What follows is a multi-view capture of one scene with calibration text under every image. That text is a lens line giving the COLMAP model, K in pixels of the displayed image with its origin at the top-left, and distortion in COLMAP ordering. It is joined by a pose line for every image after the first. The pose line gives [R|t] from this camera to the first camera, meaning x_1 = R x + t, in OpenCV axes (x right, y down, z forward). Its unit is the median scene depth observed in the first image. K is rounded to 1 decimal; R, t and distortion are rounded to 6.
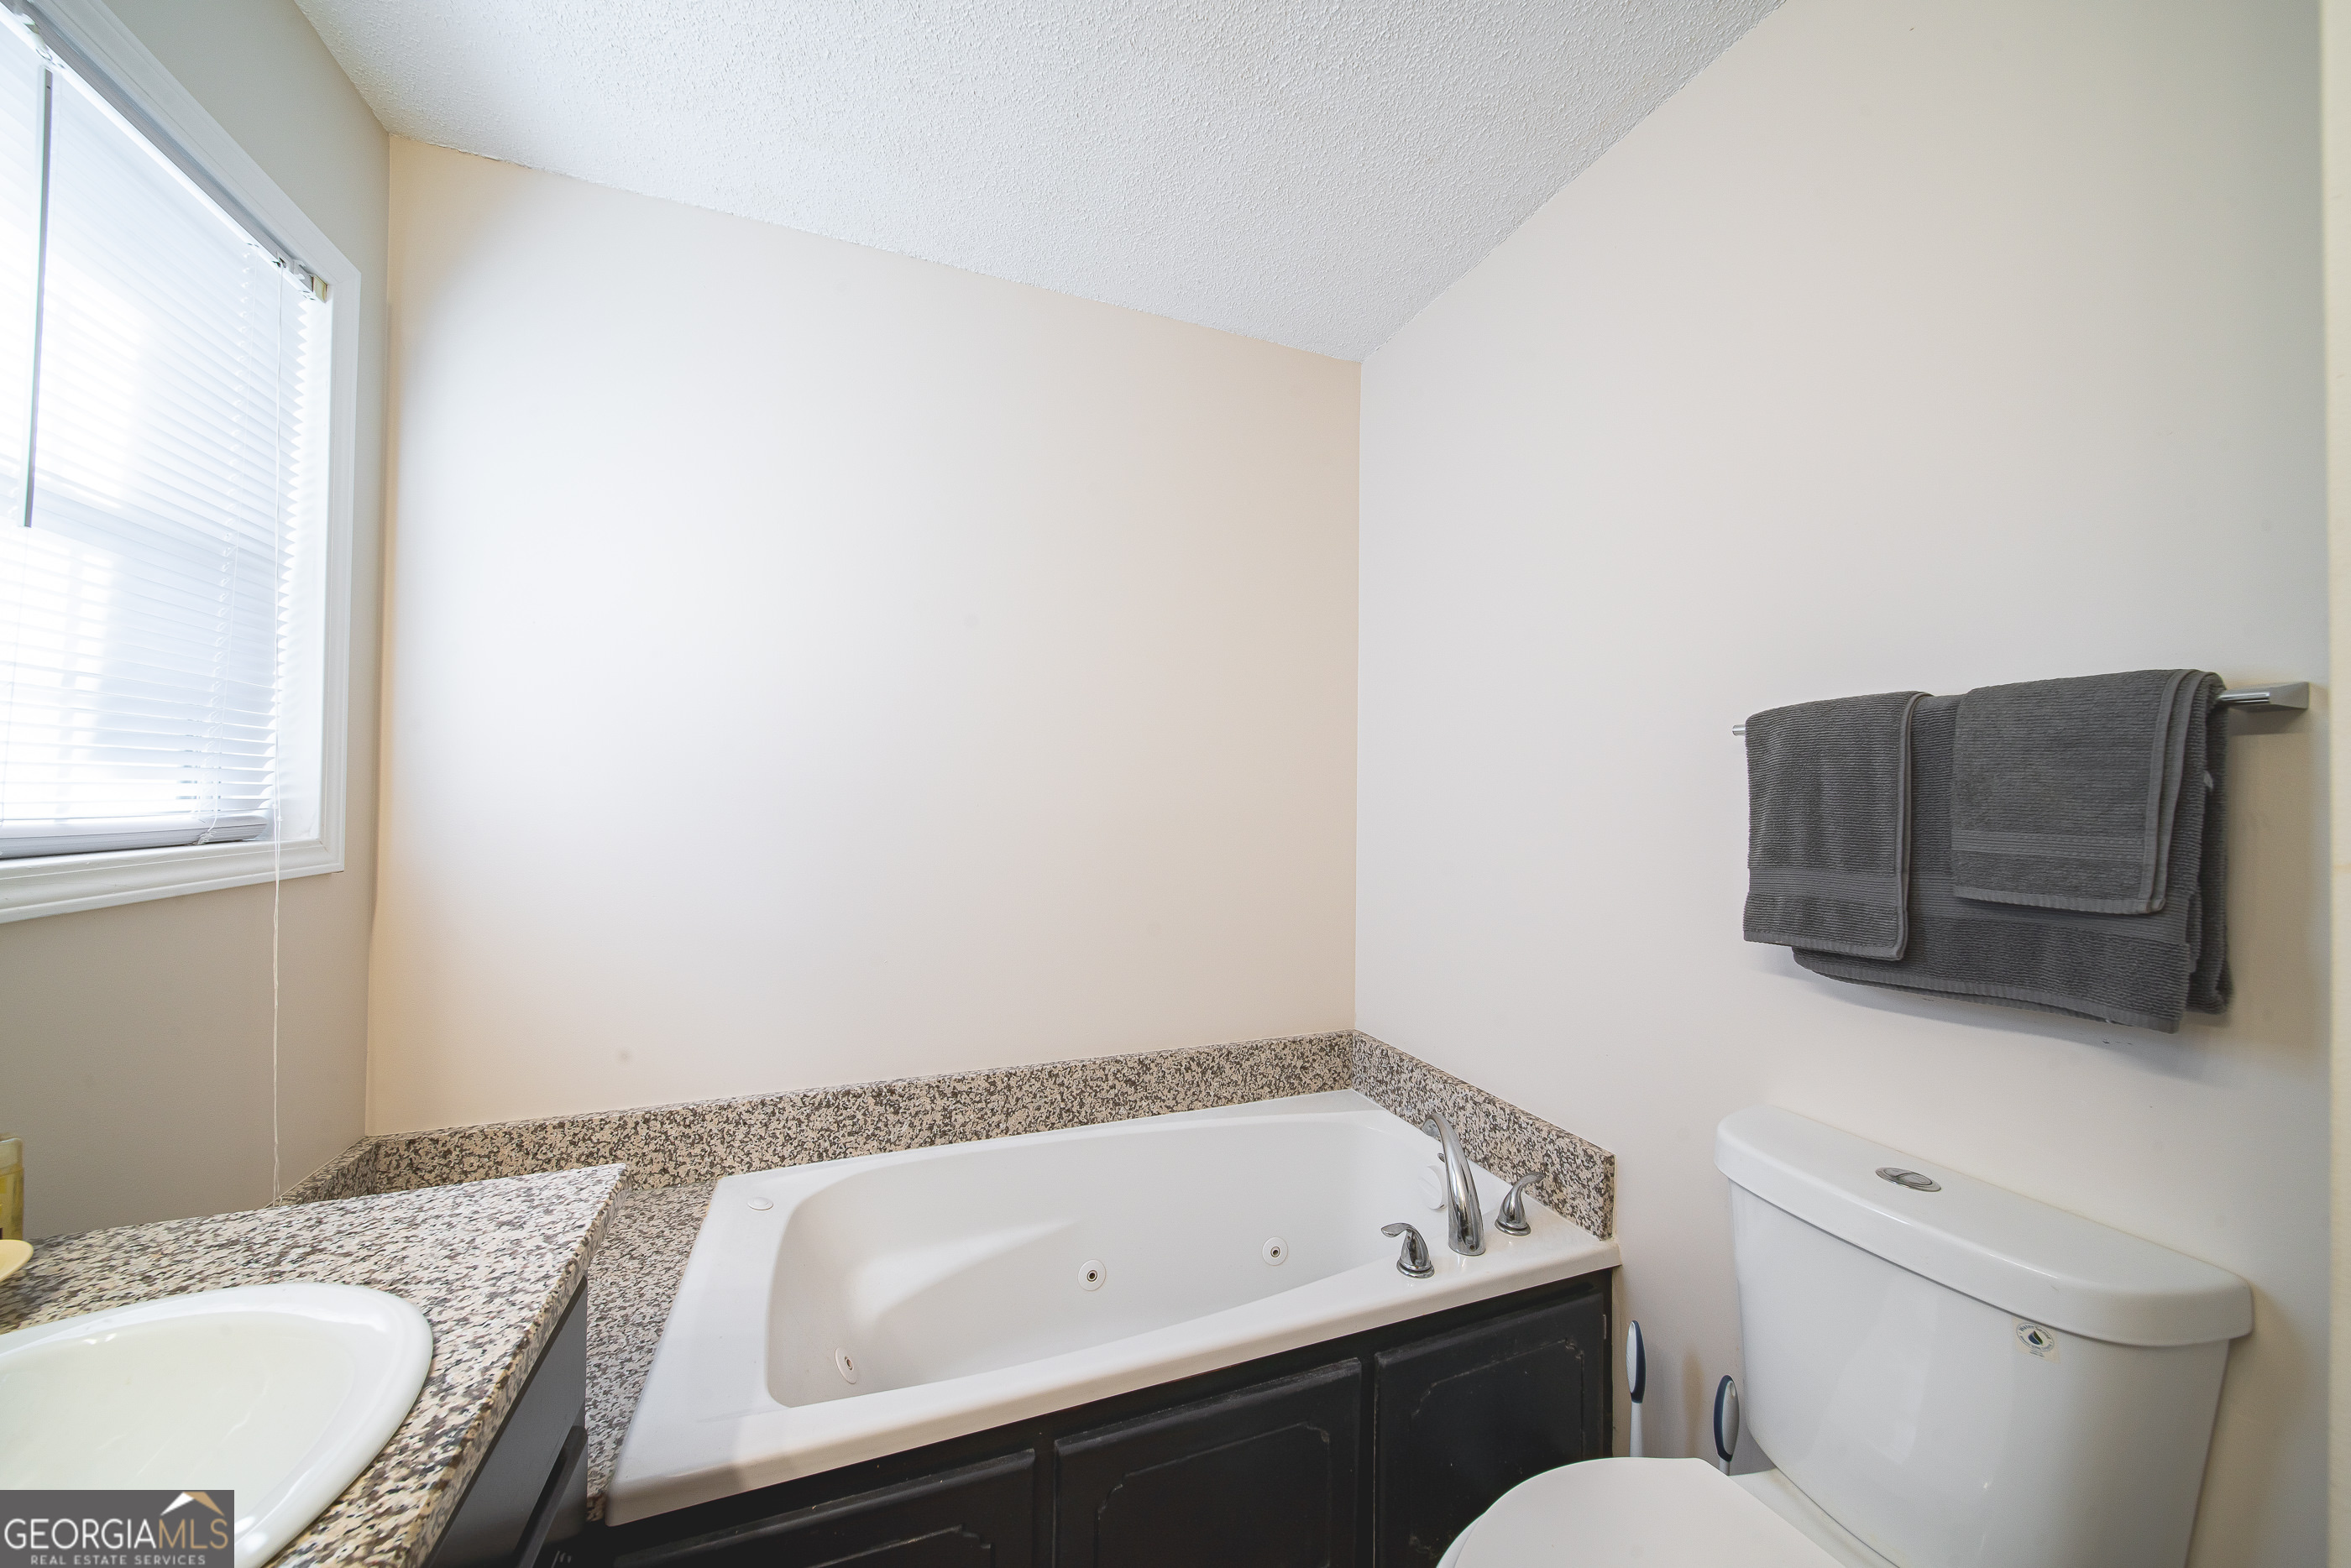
lens RADIAL K [[818.2, 0, 1173.0], [0, 818.2, 789.1], [0, 0, 1]] dist [0.001542, -0.001734]
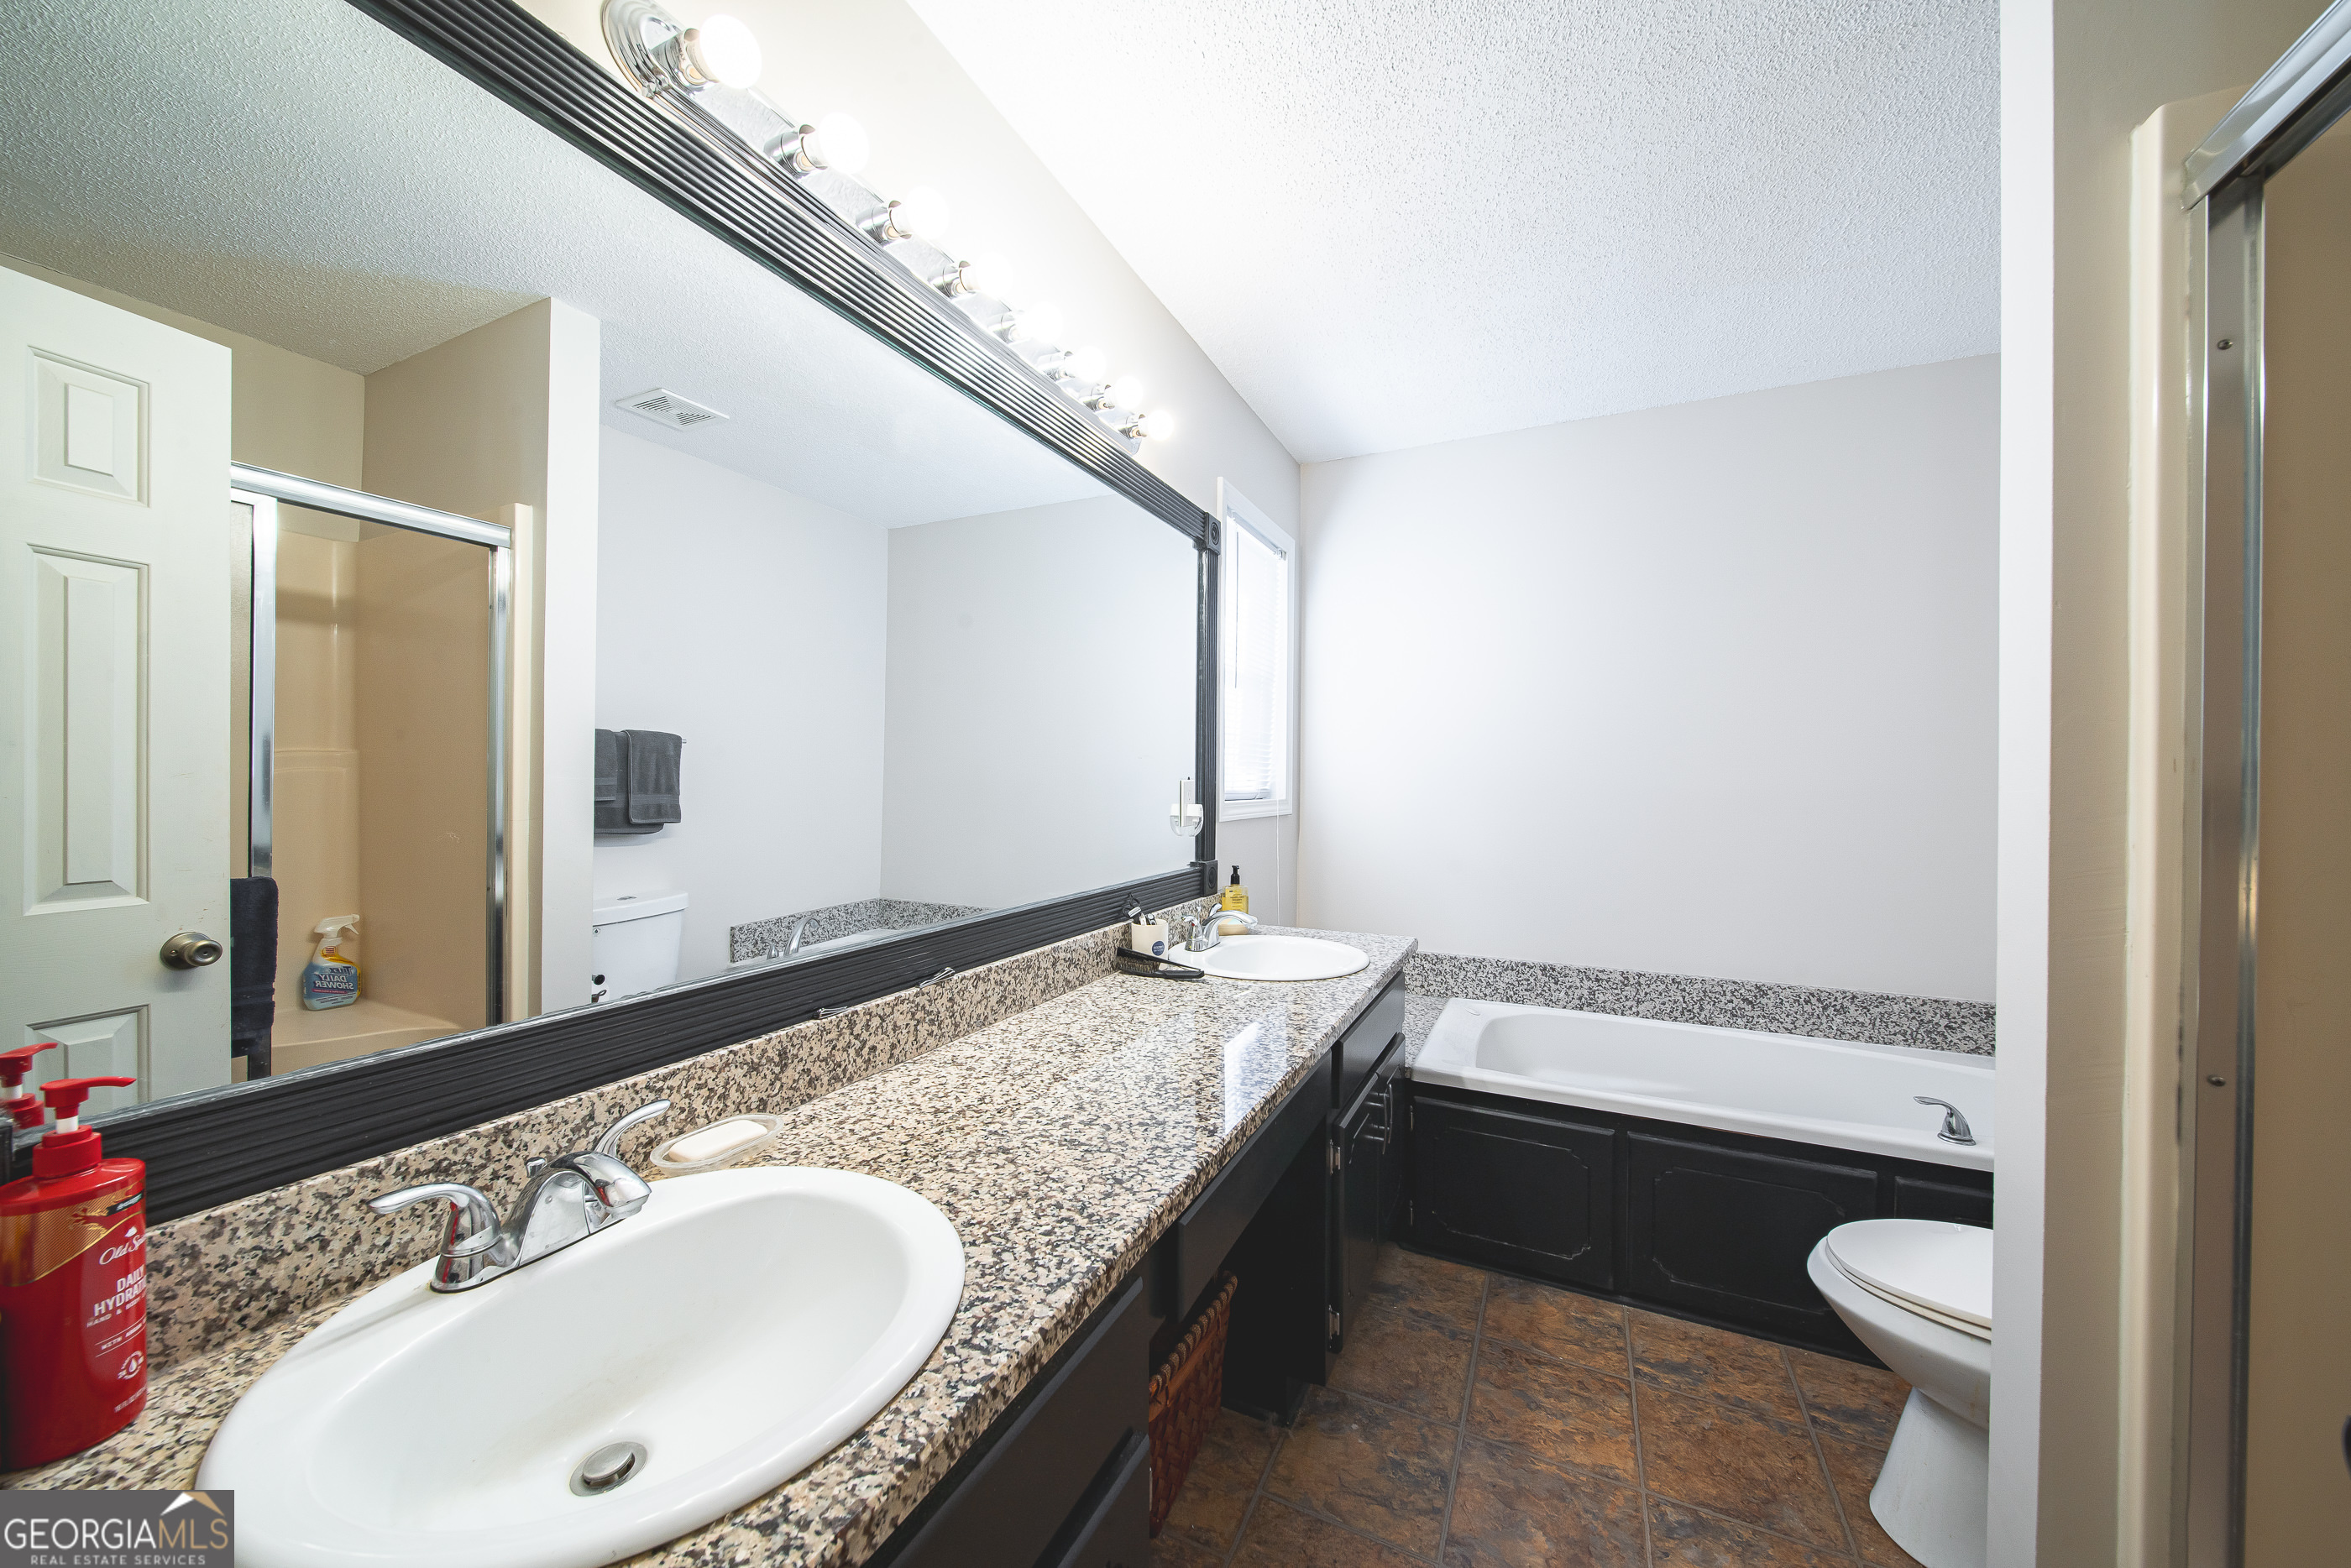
lens RADIAL K [[818.2, 0, 1177.3], [0, 818.2, 782.6], [0, 0, 1]] dist [0.001542, -0.001734]
pose [[0.687070, -0.006303, -0.726564, 0.287681], [0.008901, 0.999960, -0.000257, 0.010088], [0.726537, -0.006291, 0.687099, -0.563139]]
